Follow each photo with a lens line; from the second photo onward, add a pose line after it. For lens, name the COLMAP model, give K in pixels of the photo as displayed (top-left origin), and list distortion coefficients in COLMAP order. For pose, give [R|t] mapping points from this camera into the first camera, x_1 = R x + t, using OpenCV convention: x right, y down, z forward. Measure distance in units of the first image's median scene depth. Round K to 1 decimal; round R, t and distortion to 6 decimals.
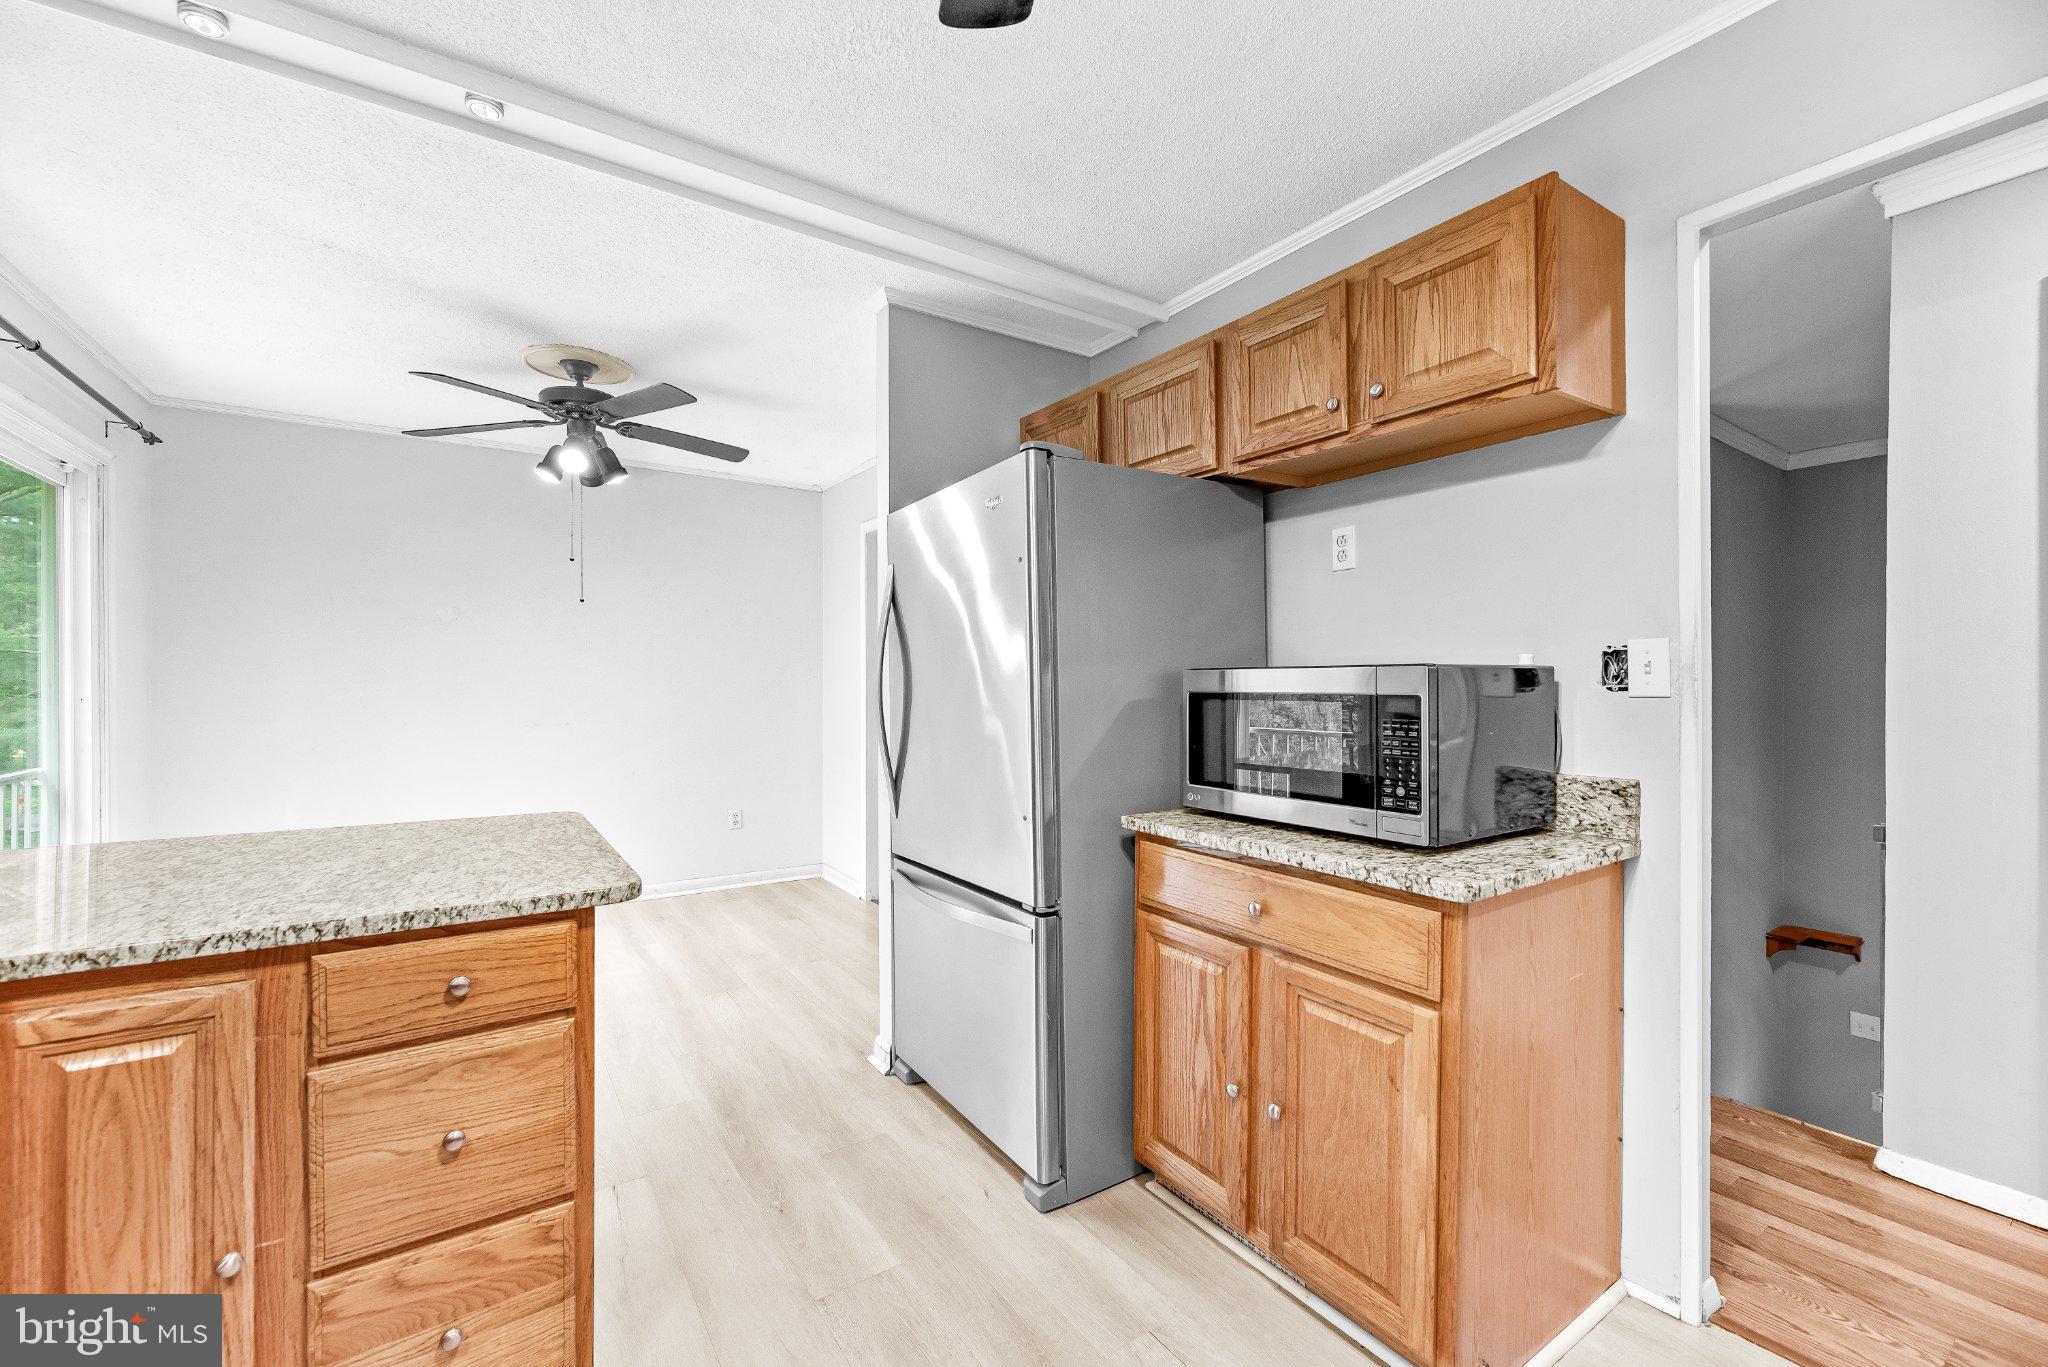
lens RADIAL K [[836.1, 0, 1014.3], [0, 836.1, 685.9], [0, 0, 1]] dist [-0.000197, -0.000037]
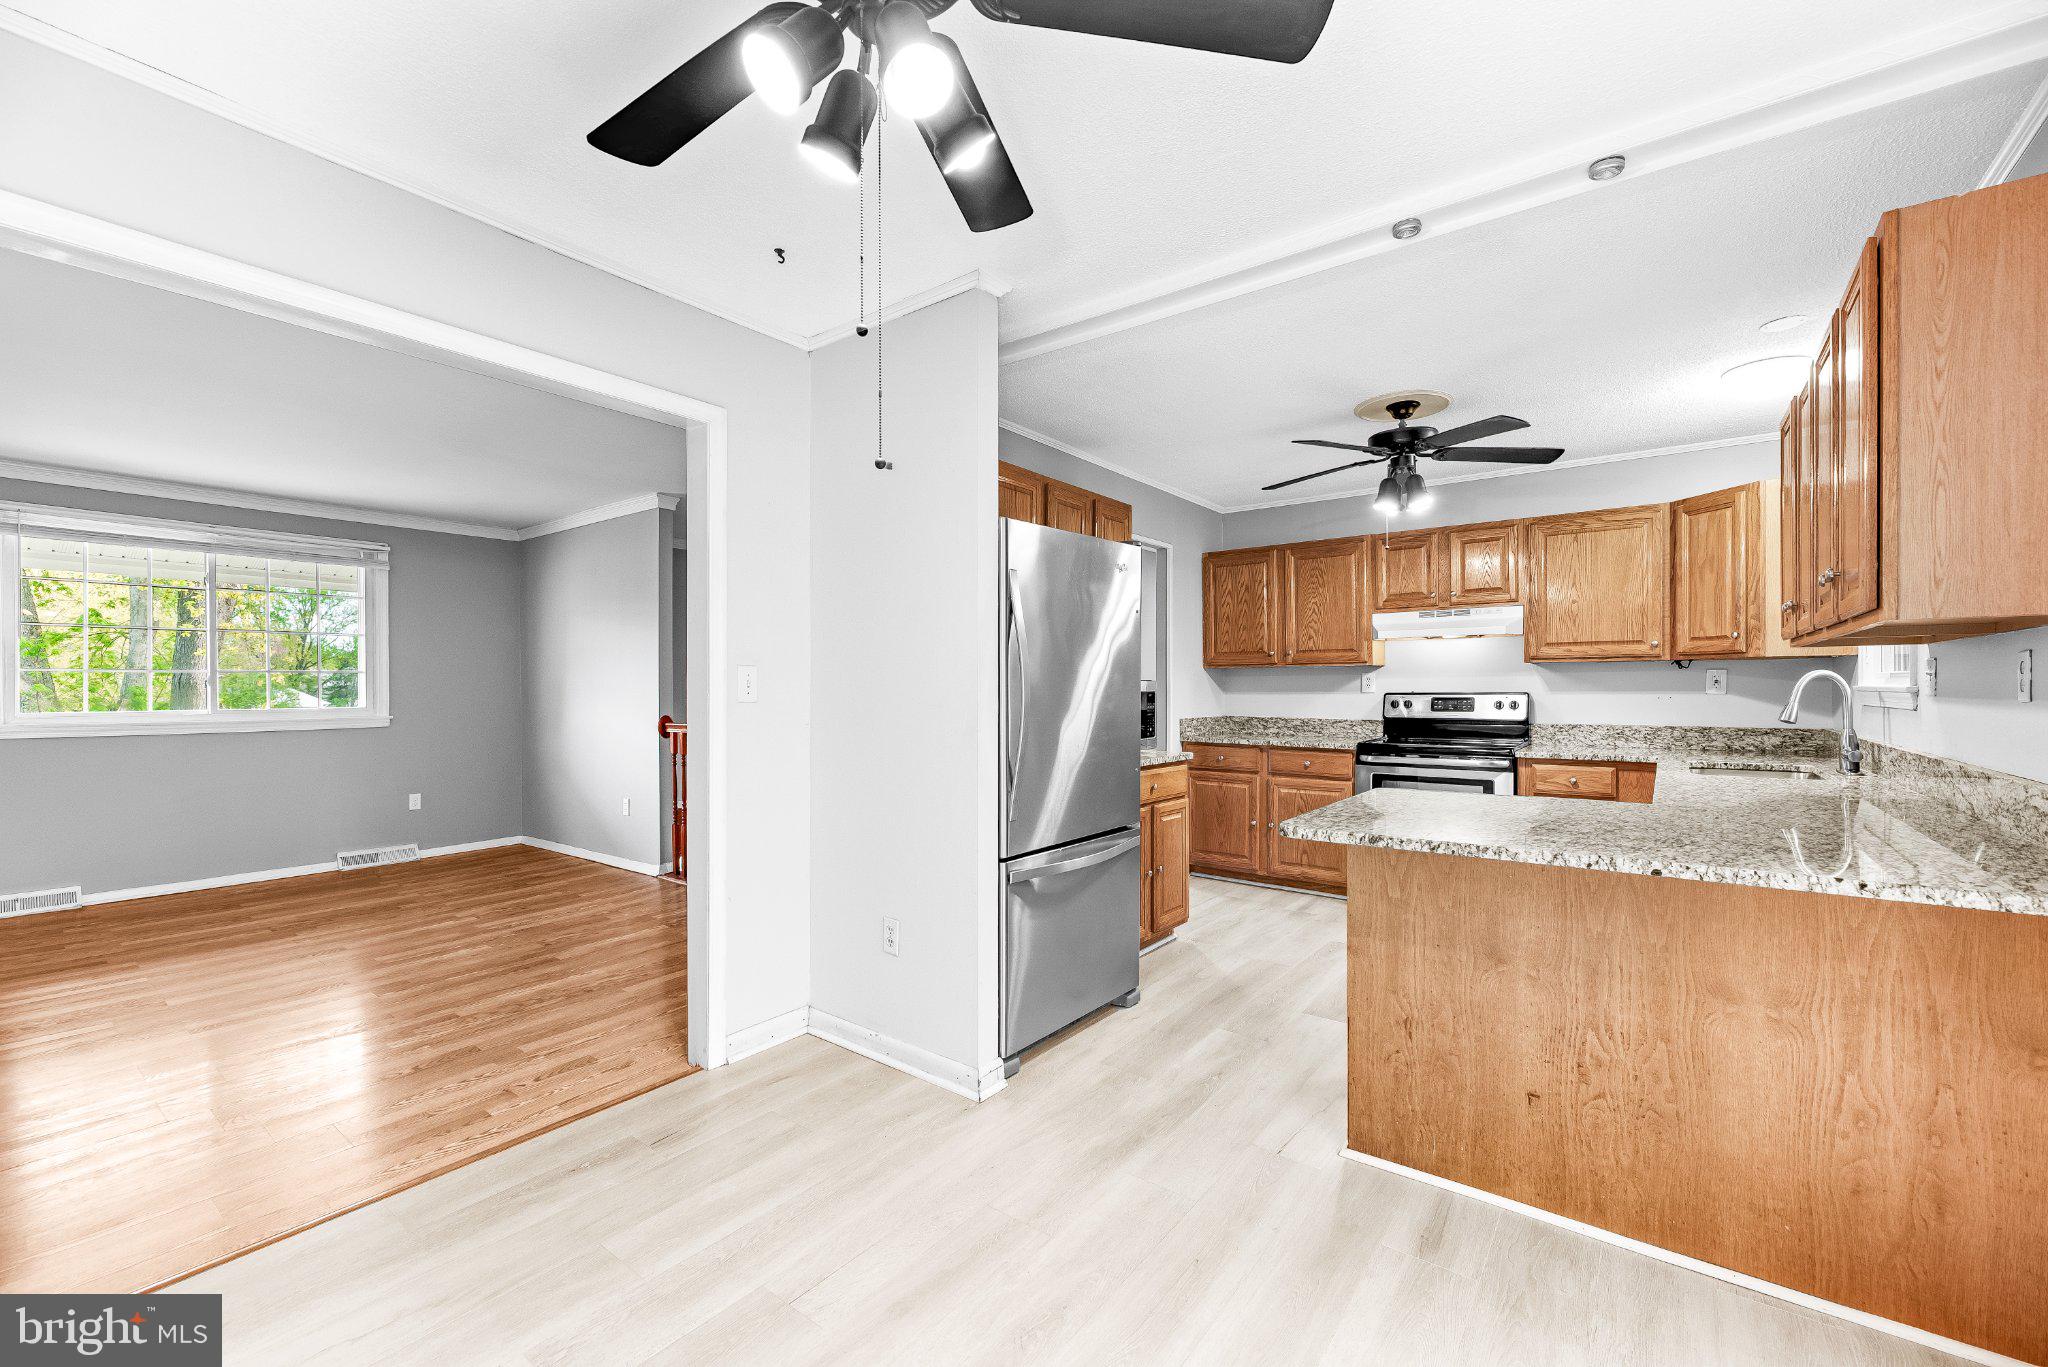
lens RADIAL K [[838.6, 0, 1015.6], [0, 838.6, 692.1], [0, 0, 1]] dist [0.001548, -0.000053]
pose [[-0.323238, -0.004721, 0.946306, -1.863439], [0.001907, 0.999982, 0.005641, -0.004556], [-0.946316, 0.003628, -0.323223, 2.234391]]
